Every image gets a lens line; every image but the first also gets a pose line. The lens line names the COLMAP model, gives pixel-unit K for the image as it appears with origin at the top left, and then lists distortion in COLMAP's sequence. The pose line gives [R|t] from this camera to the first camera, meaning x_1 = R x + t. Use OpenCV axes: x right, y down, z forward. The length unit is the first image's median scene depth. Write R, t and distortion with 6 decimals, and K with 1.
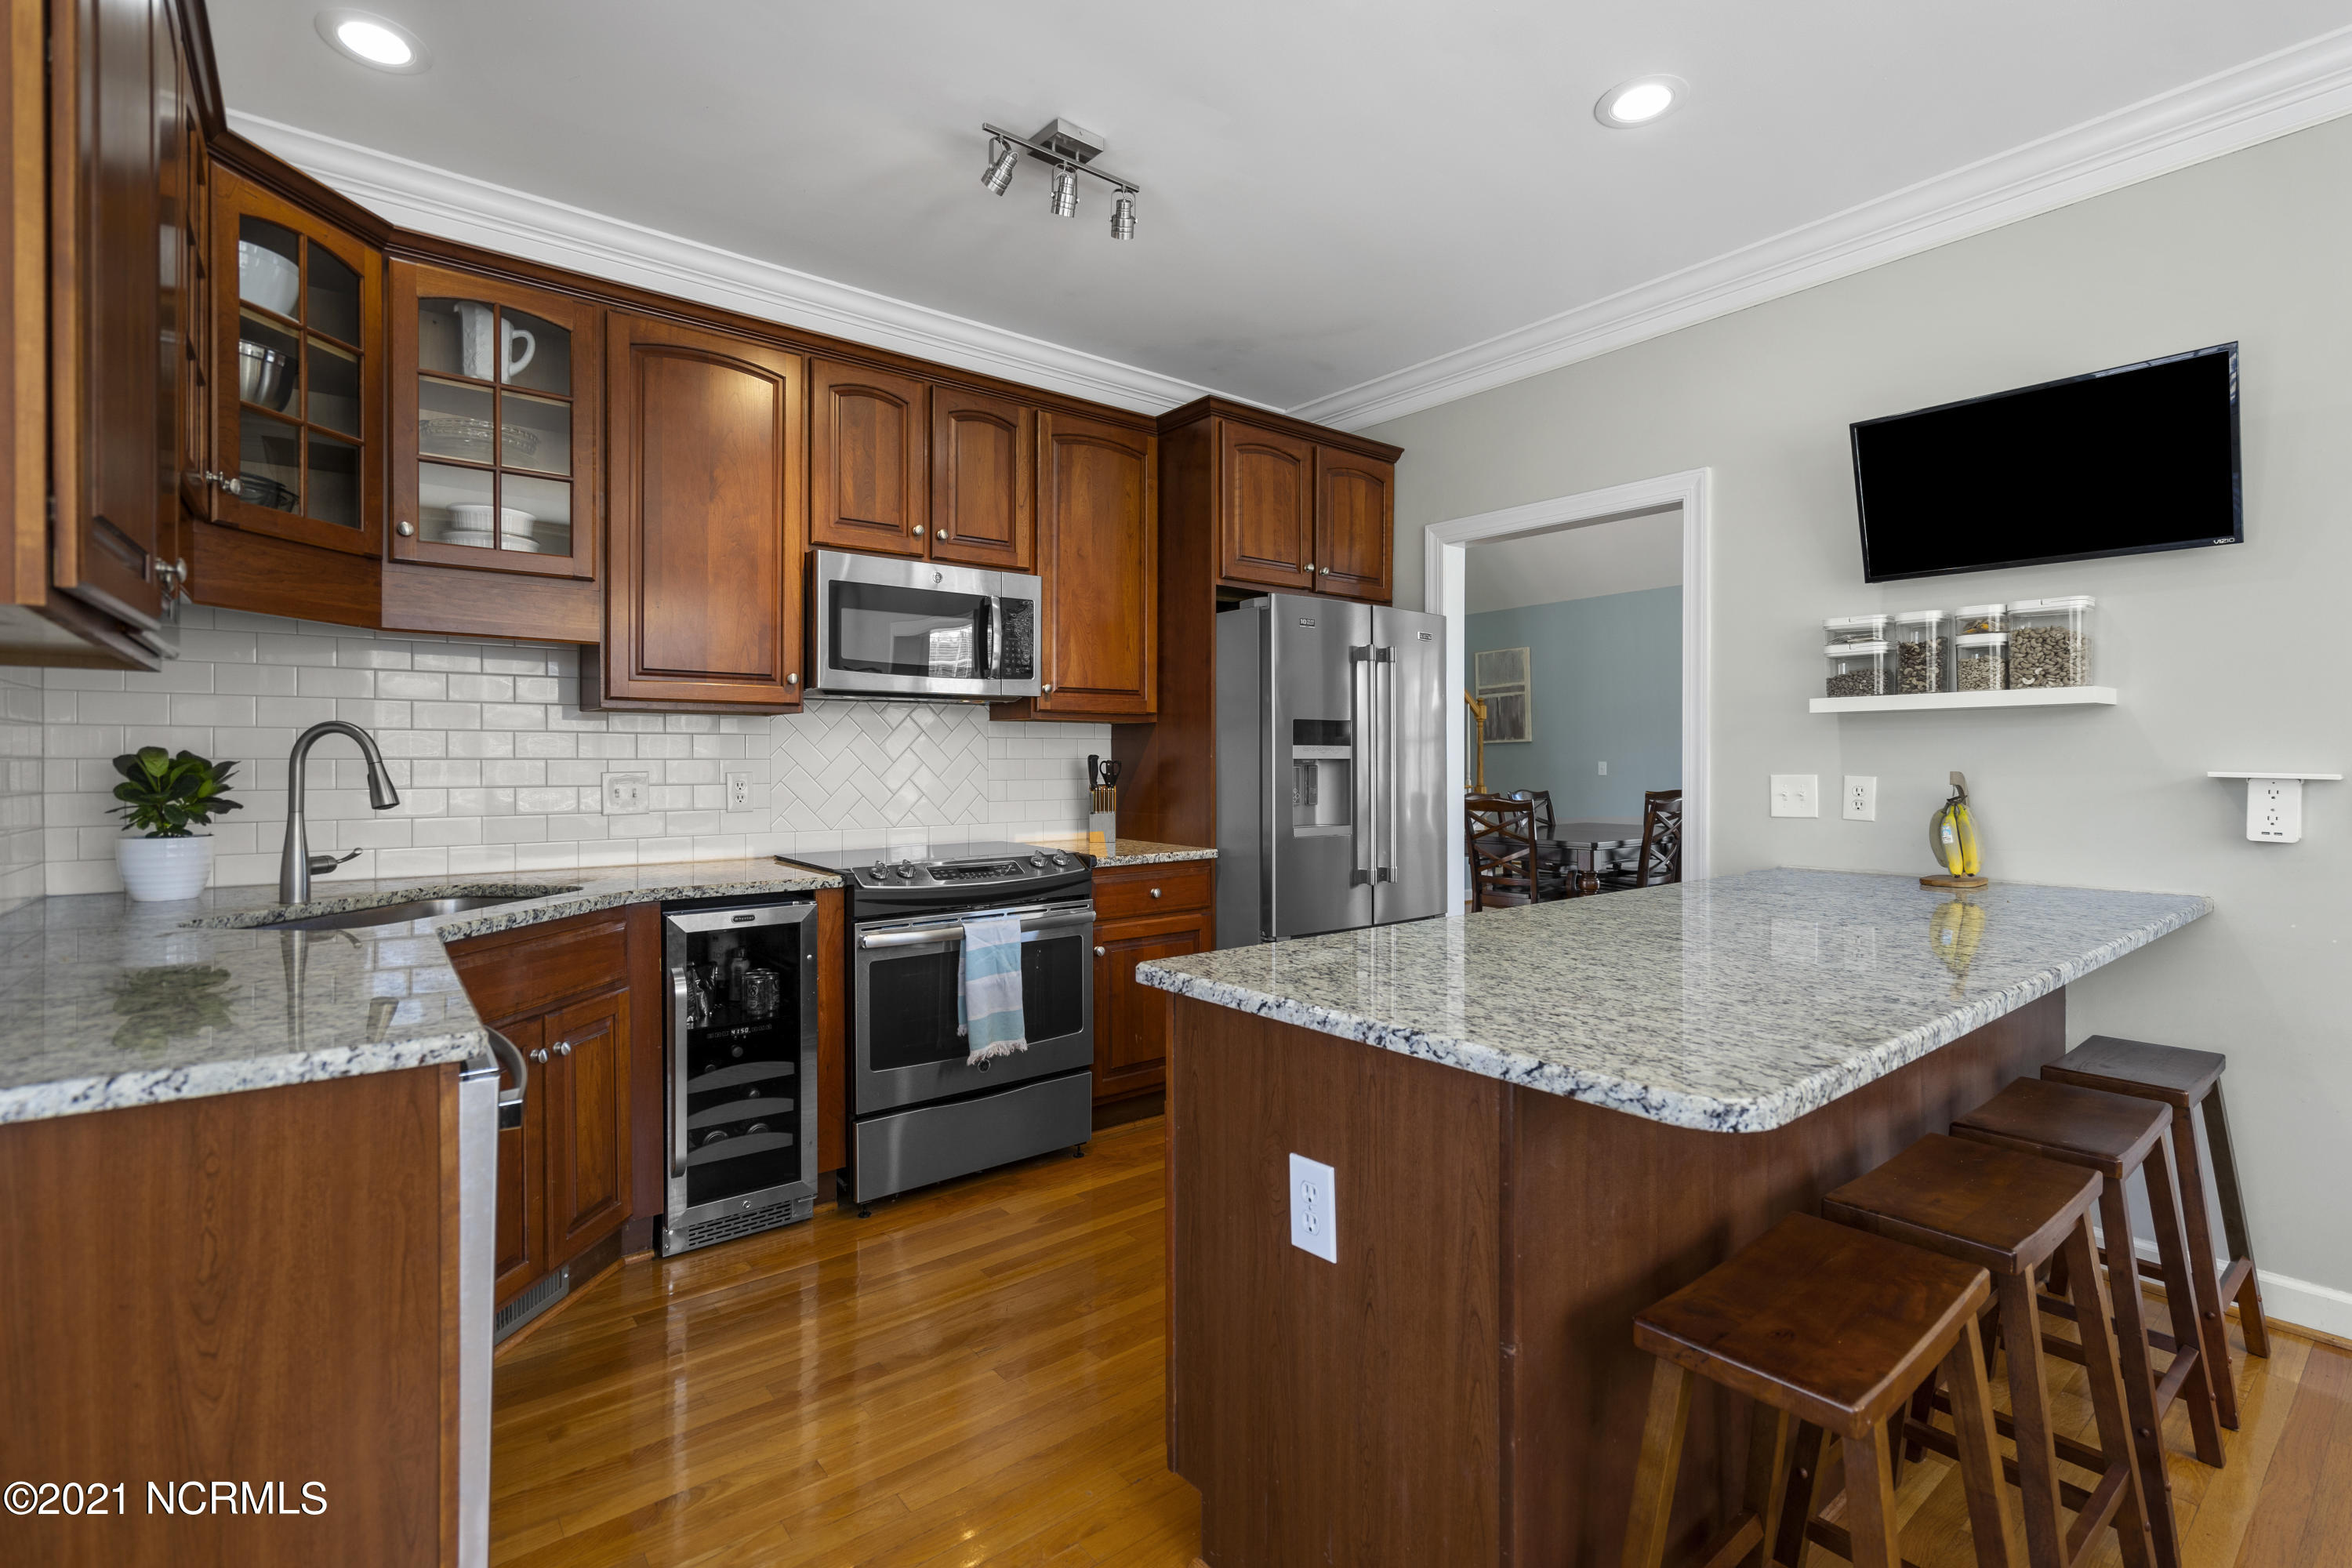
lens RADIAL K [[1071.7, 0, 1179.1], [0, 1071.7, 776.8], [0, 0, 1]] dist [-0.008504, 0.000683]
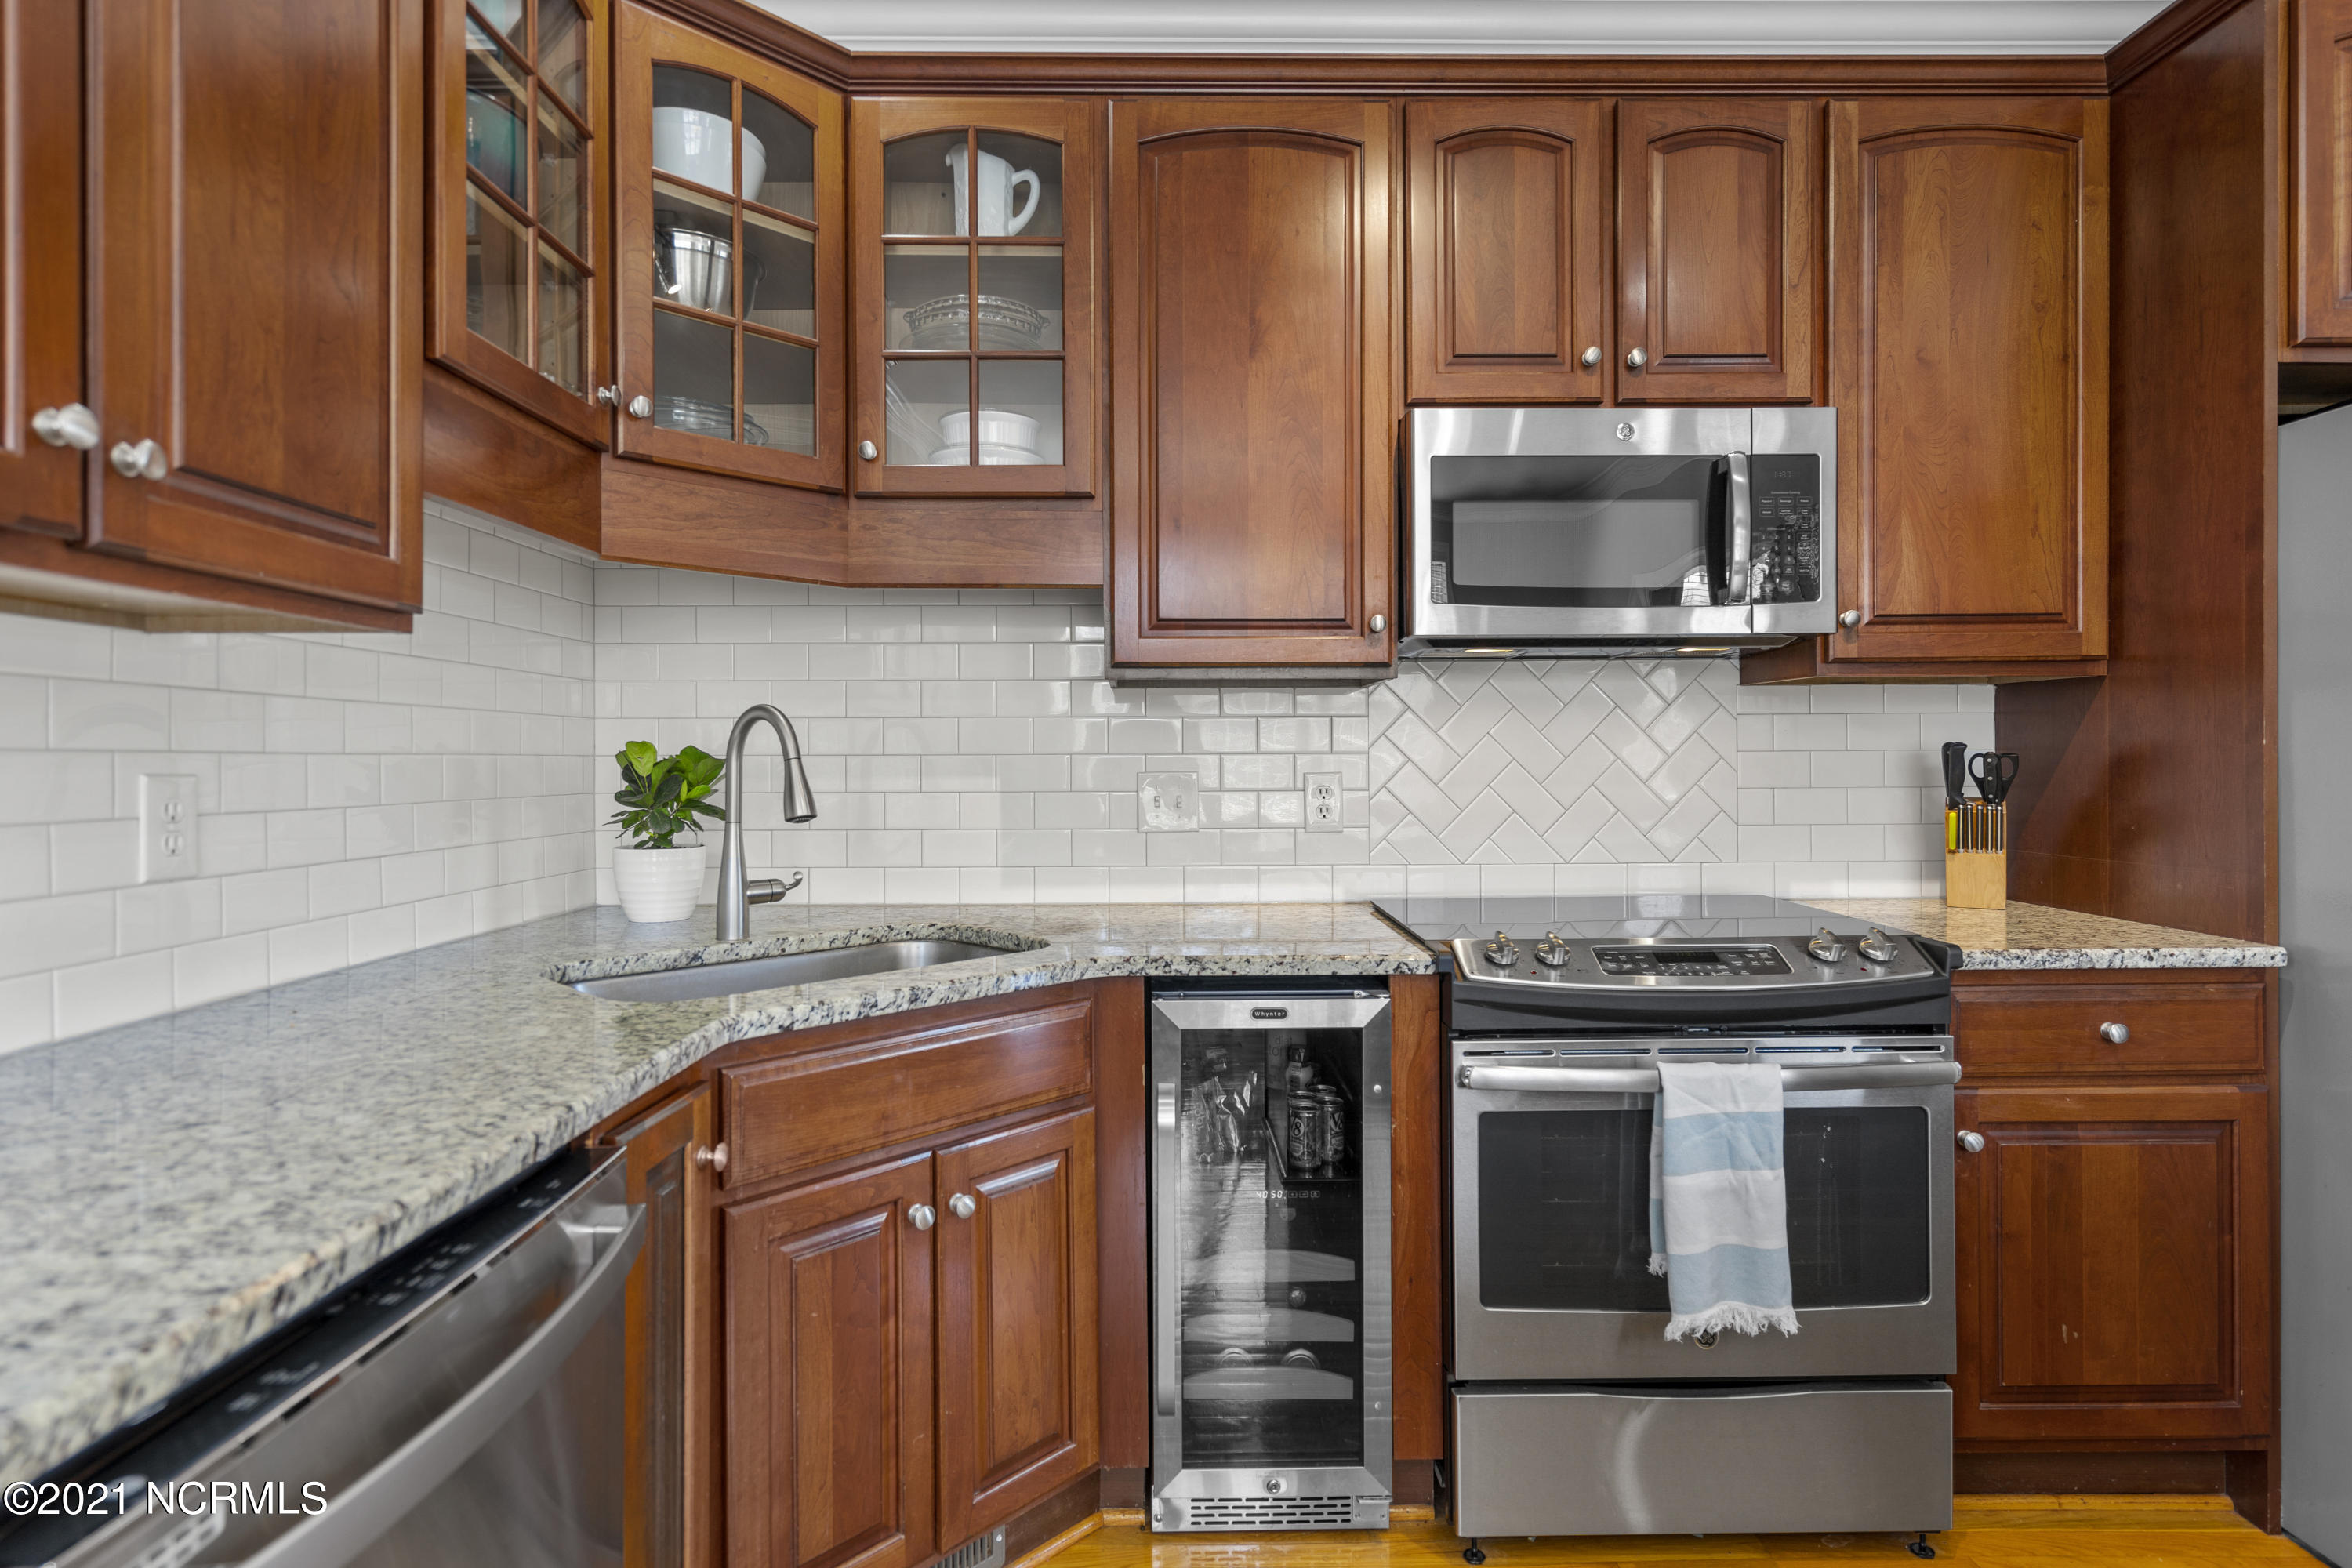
lens RADIAL K [[1210.0, 0, 1164.1], [0, 1210.0, 757.0], [0, 0, 1]] dist [-0.002168, 0.006032]
pose [[0.789128, -0.004477, -0.614213, -0.027239], [-0.005412, 0.999884, -0.014242, -0.003239], [0.614205, 0.014563, 0.789012, 0.372963]]
